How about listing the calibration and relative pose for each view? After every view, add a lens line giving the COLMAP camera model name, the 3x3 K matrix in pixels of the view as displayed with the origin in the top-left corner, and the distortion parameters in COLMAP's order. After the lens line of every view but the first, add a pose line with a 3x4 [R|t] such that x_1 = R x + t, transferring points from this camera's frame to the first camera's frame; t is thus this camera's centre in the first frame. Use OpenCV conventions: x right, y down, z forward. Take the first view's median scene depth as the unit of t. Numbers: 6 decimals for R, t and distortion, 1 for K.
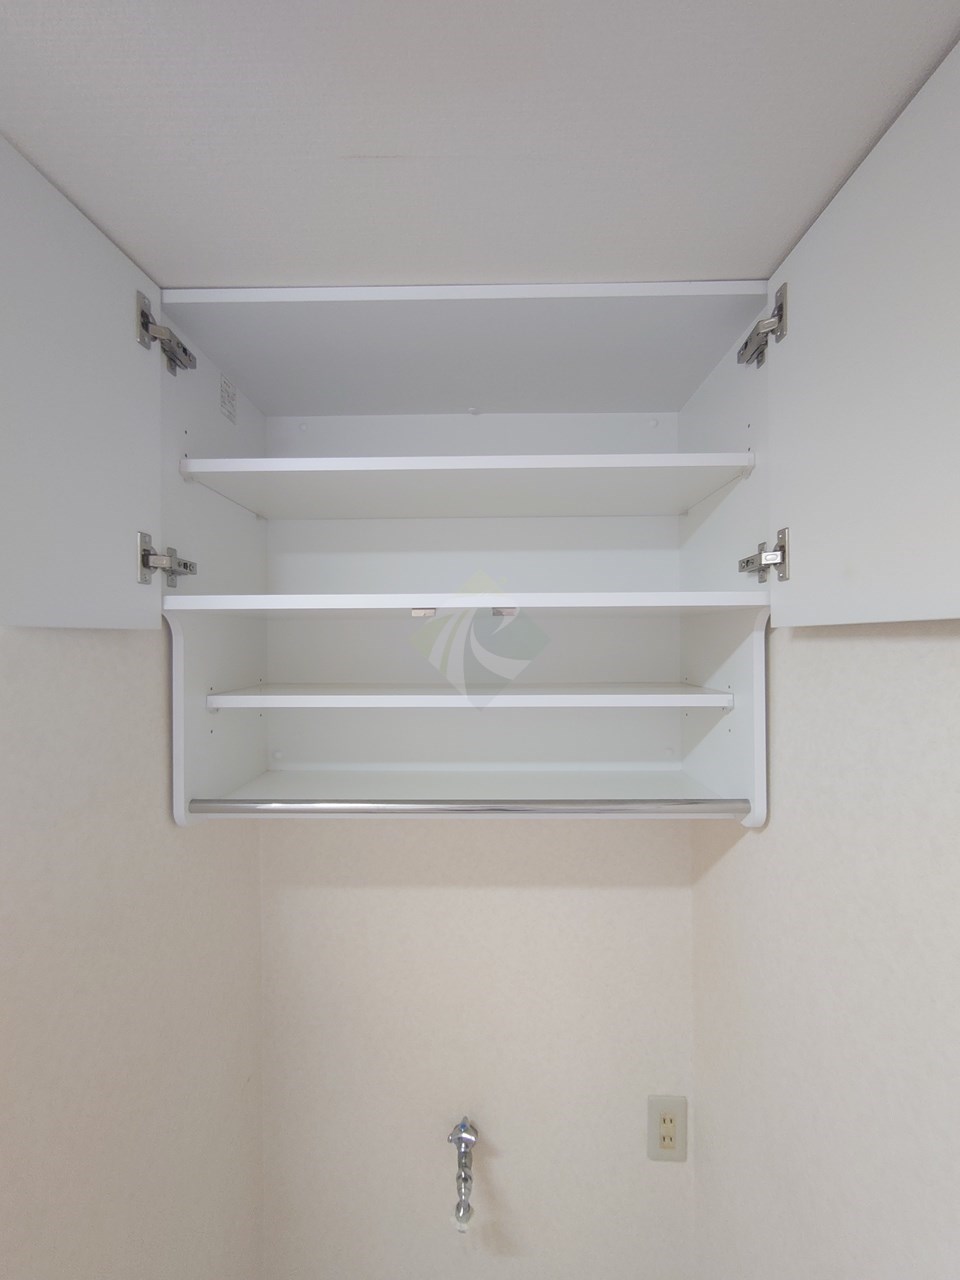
lens RADIAL K [[554.3, 0, 482.5], [0, 554.3, 640.4], [0, 0, 1]] dist [0.000044, -0.000653]
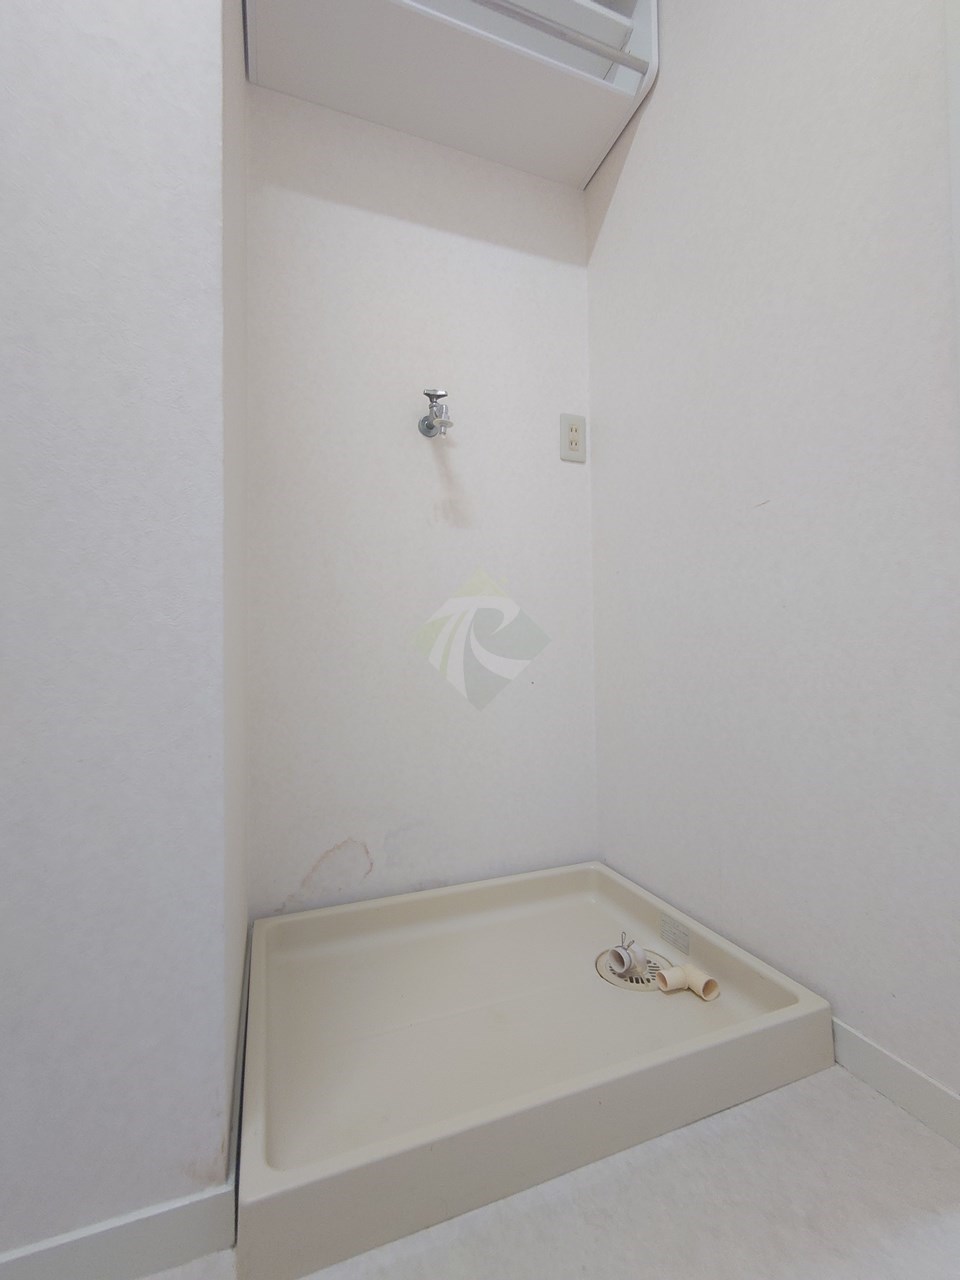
lens RADIAL K [[554.3, 0, 476.5], [0, 554.3, 641.1], [0, 0, 1]] dist [0.000044, -0.000653]
pose [[0.929510, 0.001969, 0.368791, -0.385942], [0.004425, 0.999854, -0.016491, 1.397969], [-0.368770, 0.016961, 0.929366, -0.166448]]
